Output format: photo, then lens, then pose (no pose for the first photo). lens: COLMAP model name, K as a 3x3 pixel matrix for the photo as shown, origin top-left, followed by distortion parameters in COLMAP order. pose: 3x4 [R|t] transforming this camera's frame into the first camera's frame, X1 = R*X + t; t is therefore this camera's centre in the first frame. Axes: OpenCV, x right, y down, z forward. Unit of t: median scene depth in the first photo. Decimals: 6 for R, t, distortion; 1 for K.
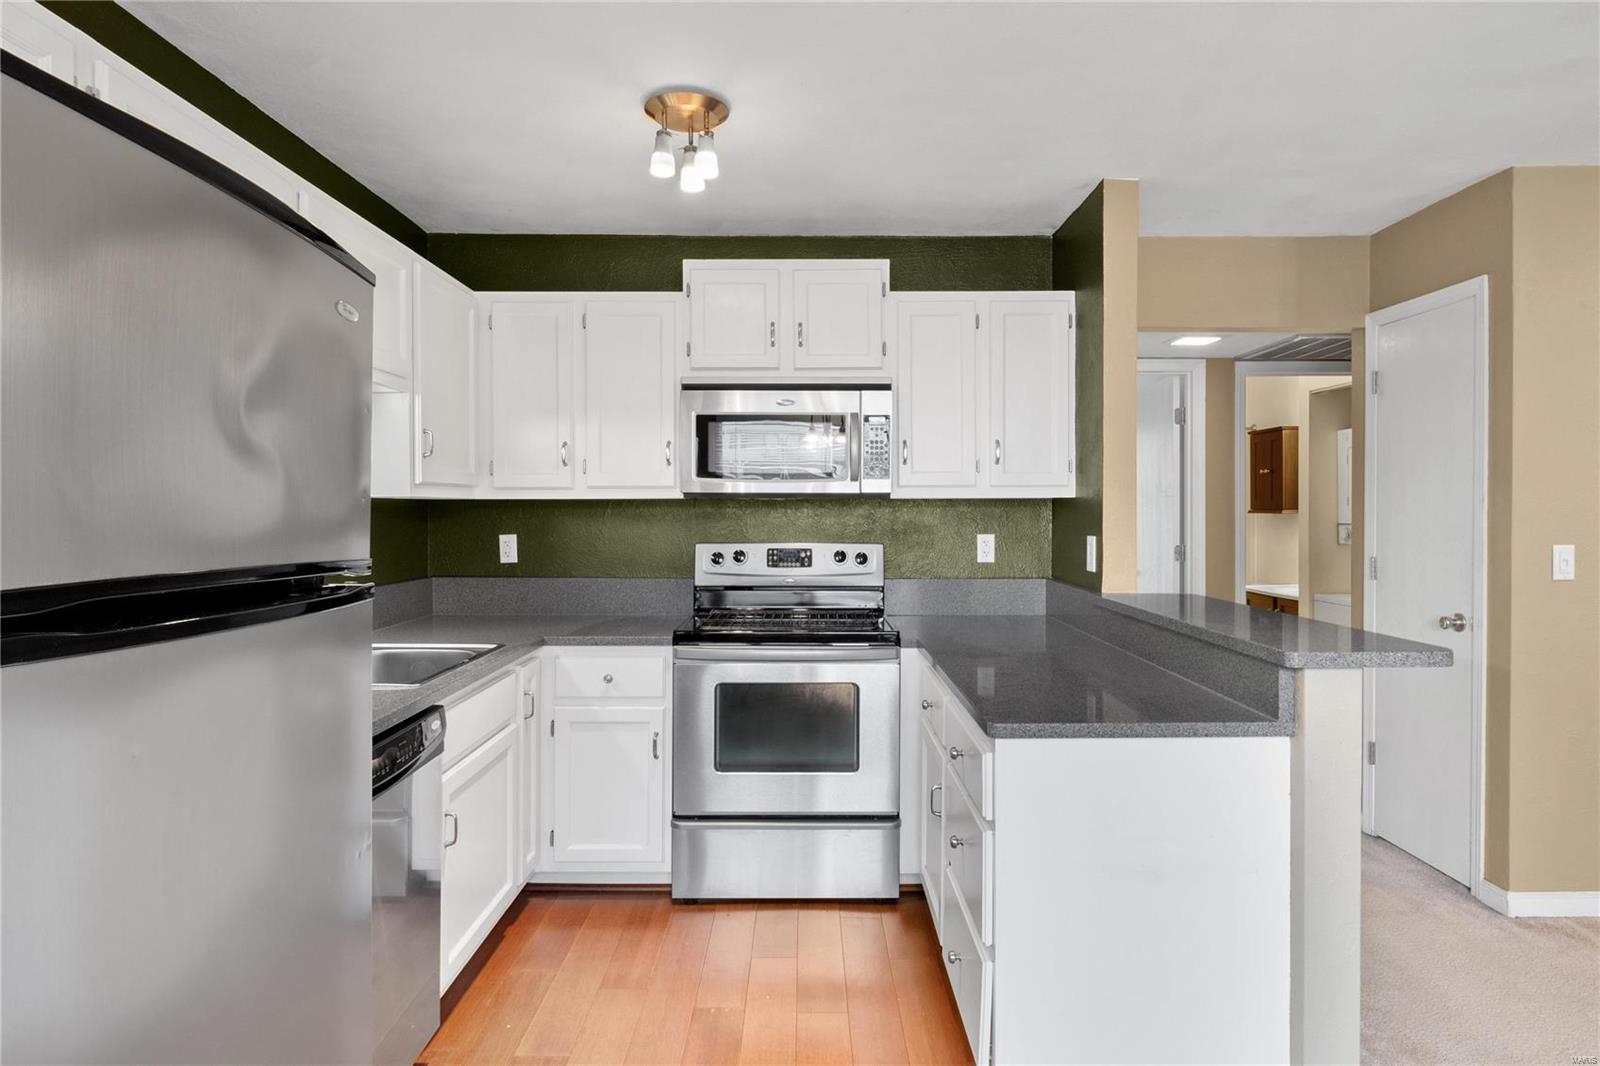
lens RADIAL K [[873.3, 0, 801.6], [0, 873.3, 510.0], [0, 0, 1]] dist [-0.001198, -0.000420]
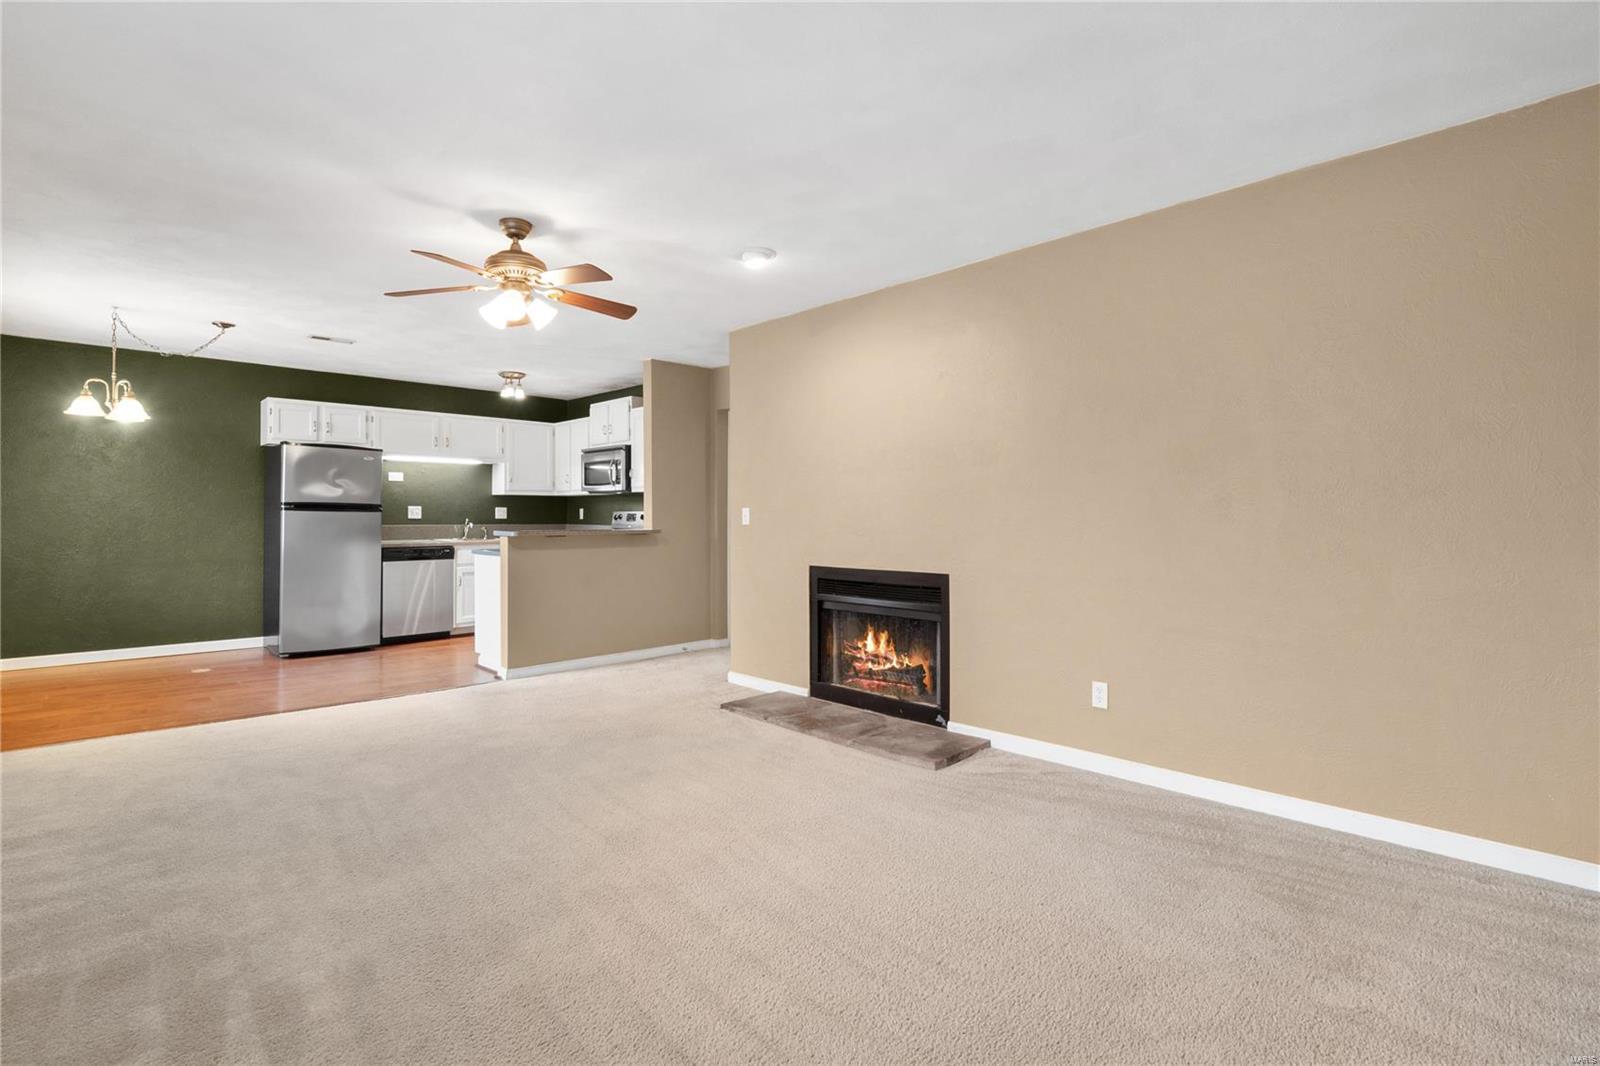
lens RADIAL K [[754.8, 0, 804.4], [0, 754.8, 512.5], [0, 0, 1]] dist [0.000323, -0.006858]
pose [[0.697620, 0.000384, -0.716468, 1.982358], [-0.002294, 0.999996, -0.001697, 0.046274], [0.716465, 0.002828, 0.697618, -0.141079]]
